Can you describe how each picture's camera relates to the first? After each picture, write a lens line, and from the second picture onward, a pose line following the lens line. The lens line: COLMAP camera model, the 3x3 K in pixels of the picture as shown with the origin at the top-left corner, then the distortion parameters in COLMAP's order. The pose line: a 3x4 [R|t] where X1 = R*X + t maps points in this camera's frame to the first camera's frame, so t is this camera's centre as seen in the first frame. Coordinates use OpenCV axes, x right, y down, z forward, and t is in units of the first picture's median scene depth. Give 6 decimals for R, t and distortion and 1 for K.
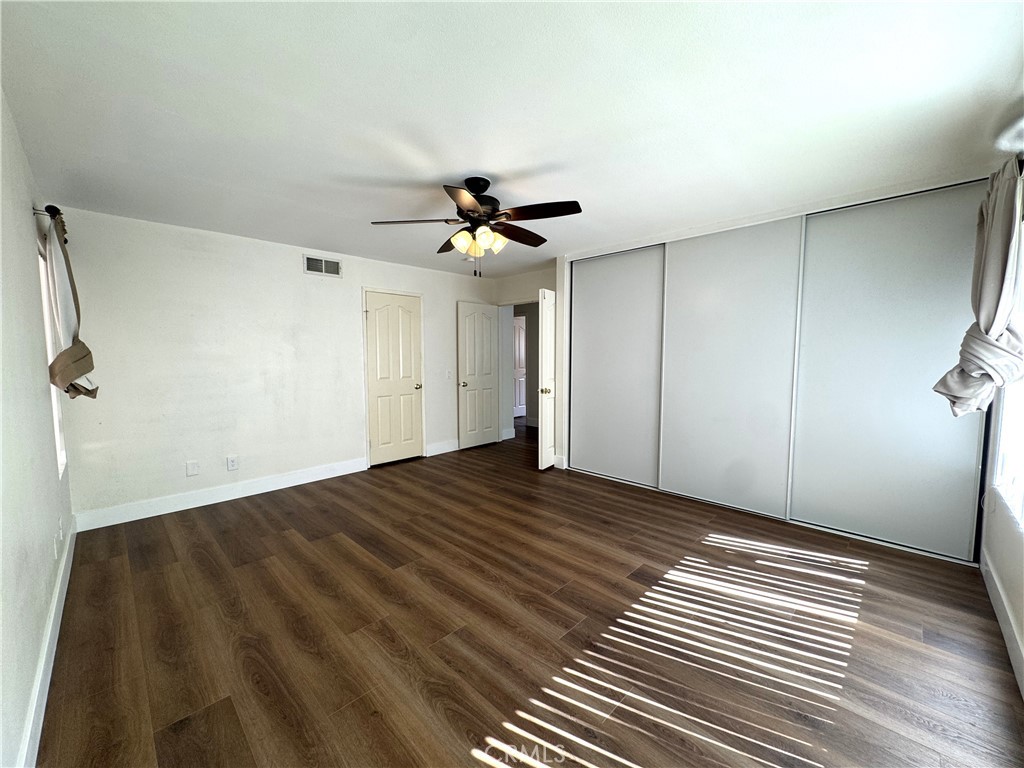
lens RADIAL K [[407.6, 0, 512.0], [0, 407.6, 384.0], [0, 0, 1]] dist [0.000323, 0.000585]
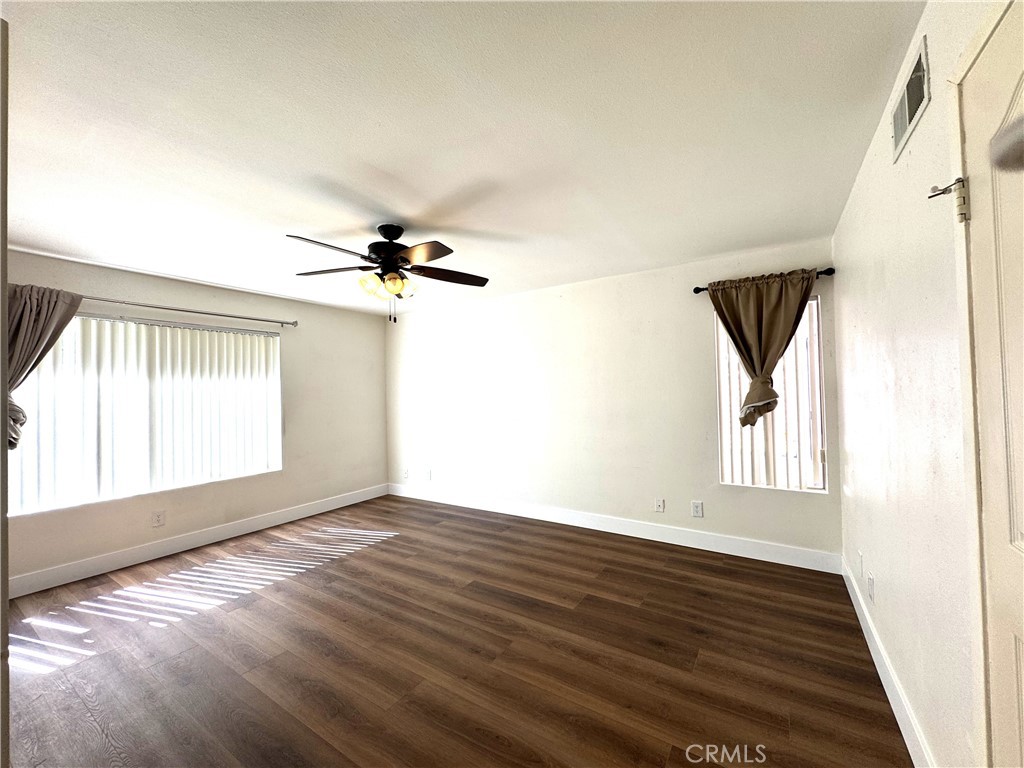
lens RADIAL K [[407.6, 0, 512.0], [0, 407.6, 384.0], [0, 0, 1]] dist [0.000323, 0.000585]
pose [[-0.978015, 0.022332, -0.207336, -0.161872], [0.011255, 0.998453, 0.054449, -0.160781], [0.208231, 0.050919, -0.976753, 2.069794]]
